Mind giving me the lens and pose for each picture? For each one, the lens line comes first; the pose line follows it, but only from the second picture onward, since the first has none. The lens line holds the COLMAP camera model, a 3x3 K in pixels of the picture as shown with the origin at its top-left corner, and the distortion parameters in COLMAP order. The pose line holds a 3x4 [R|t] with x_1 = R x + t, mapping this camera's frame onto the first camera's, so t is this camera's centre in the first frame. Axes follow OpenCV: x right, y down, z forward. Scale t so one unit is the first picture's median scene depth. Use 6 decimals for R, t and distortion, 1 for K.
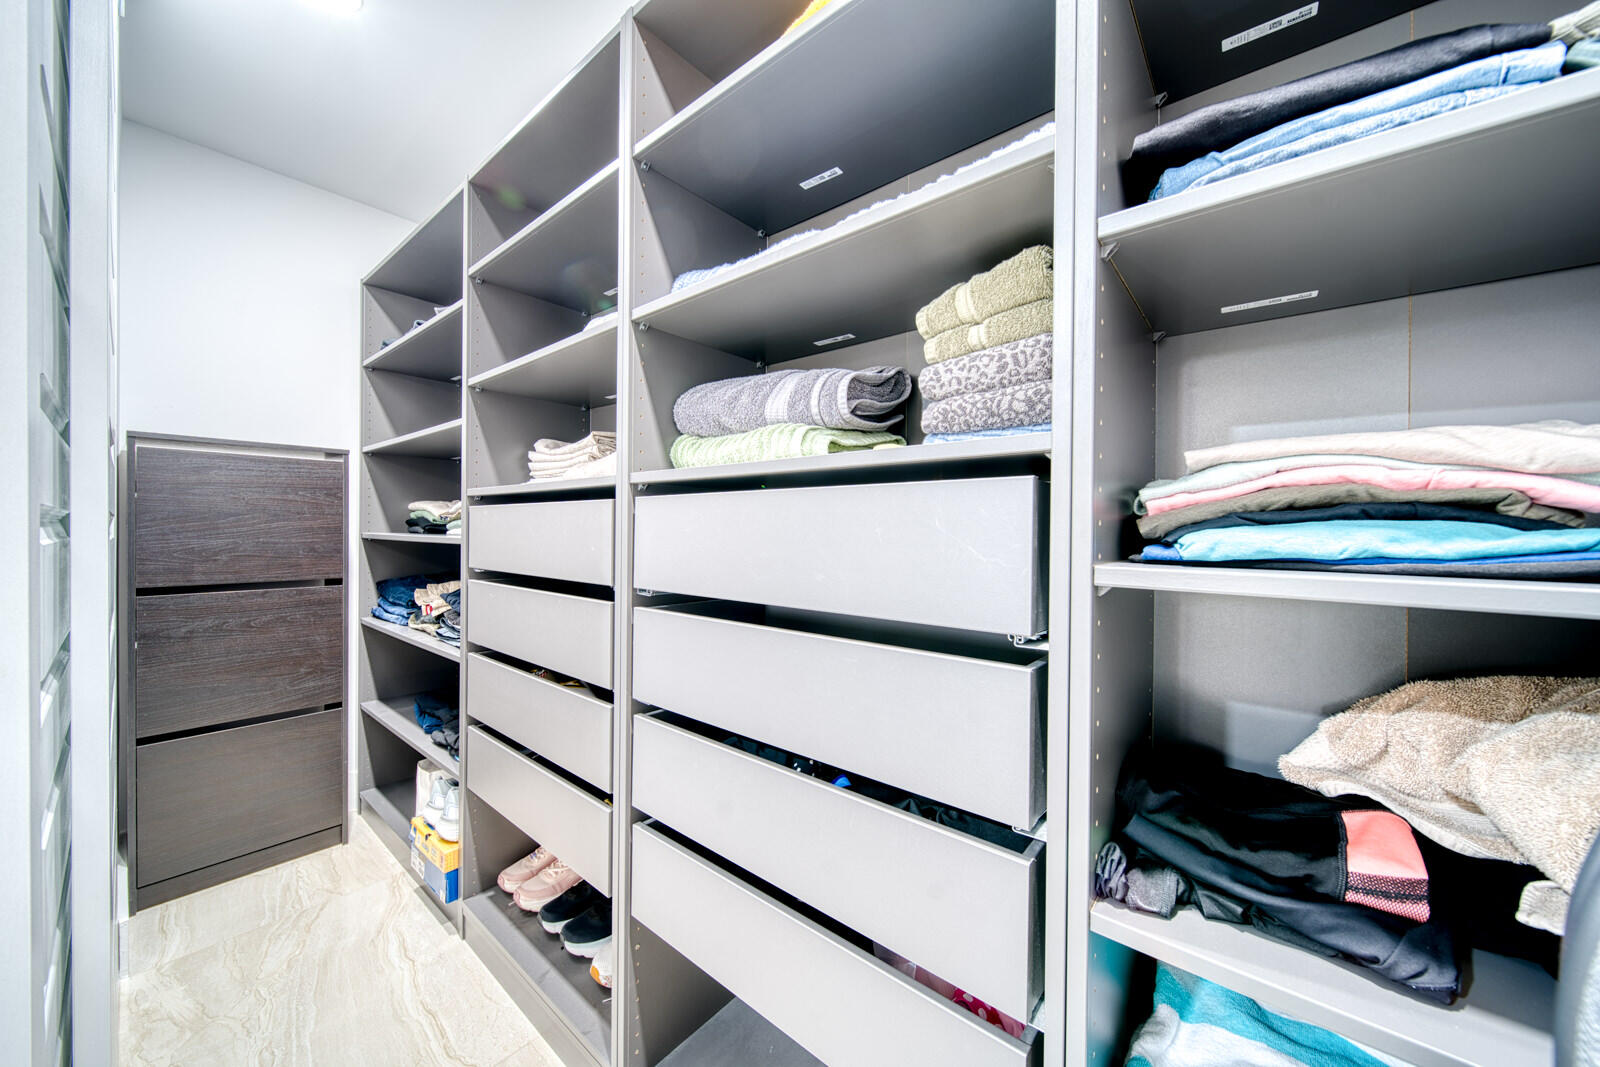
lens RADIAL K [[573.5, 0, 796.0], [0, 573.5, 517.5], [0, 0, 1]] dist [0.000761, -0.000115]
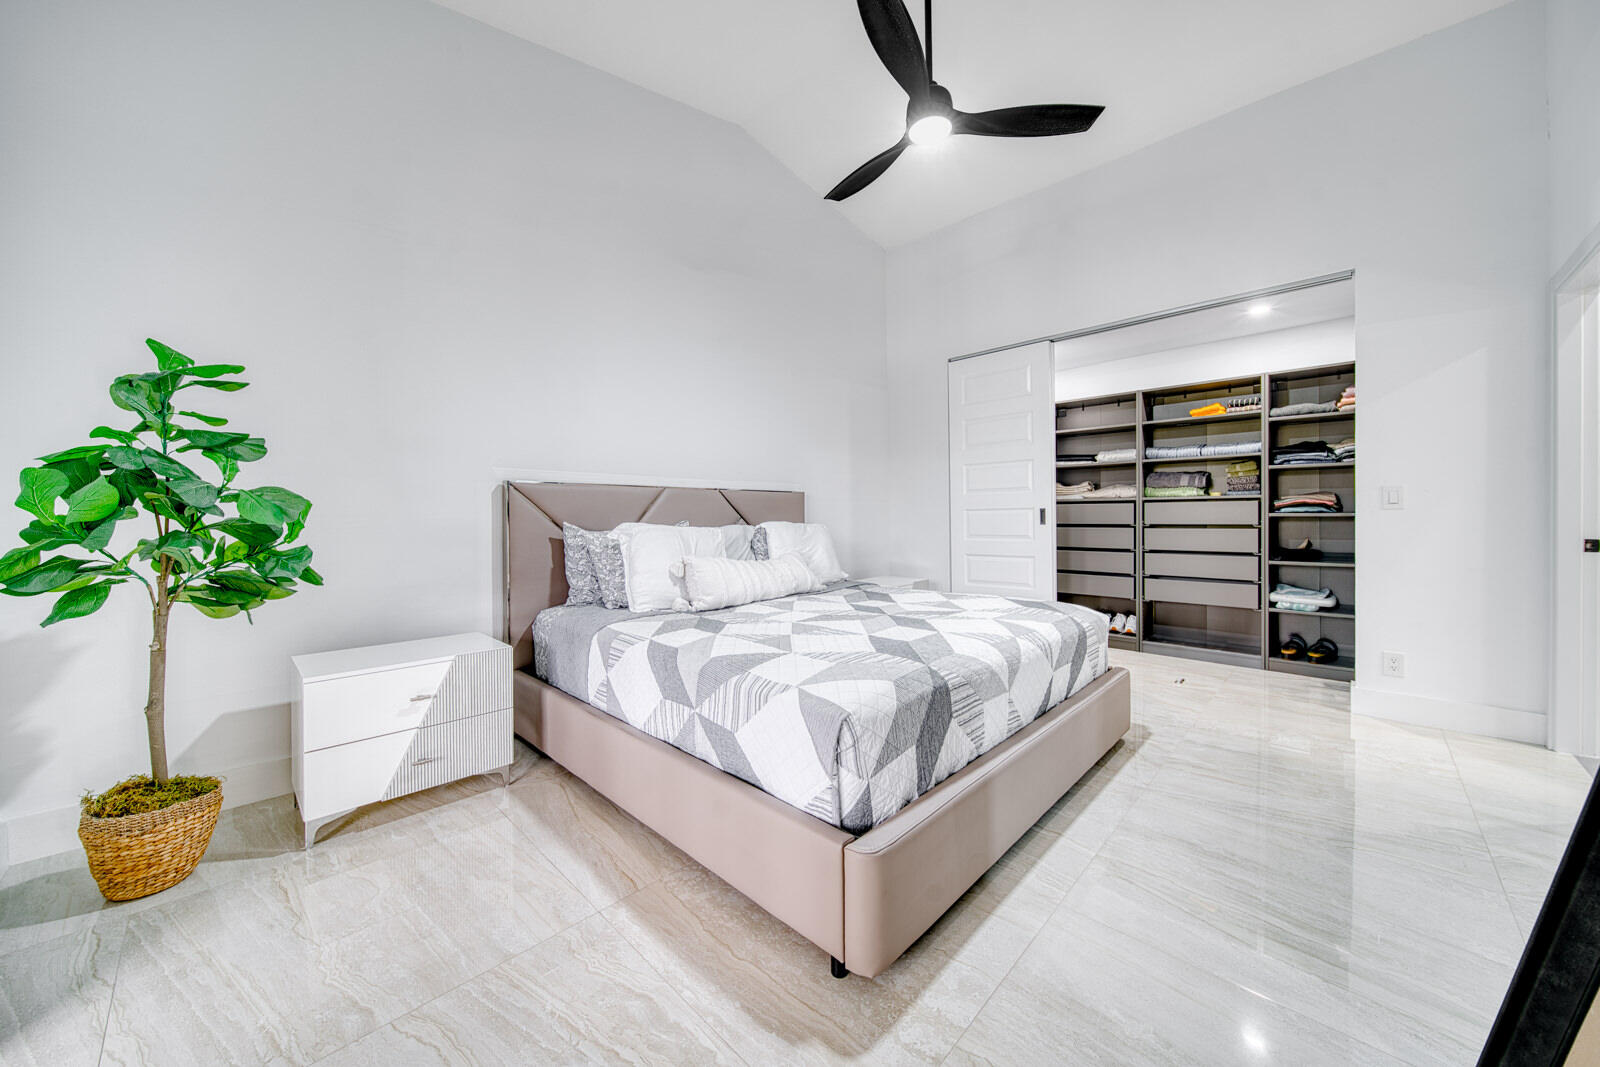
lens RADIAL K [[573.5, 0, 796.0], [0, 573.5, 517.5], [0, 0, 1]] dist [0.000761, -0.000115]
pose [[0.997284, -0.010768, -0.072863, -4.627741], [0.011103, 0.999930, 0.004190, 0.042777], [0.072812, -0.004988, 0.997333, -6.289358]]
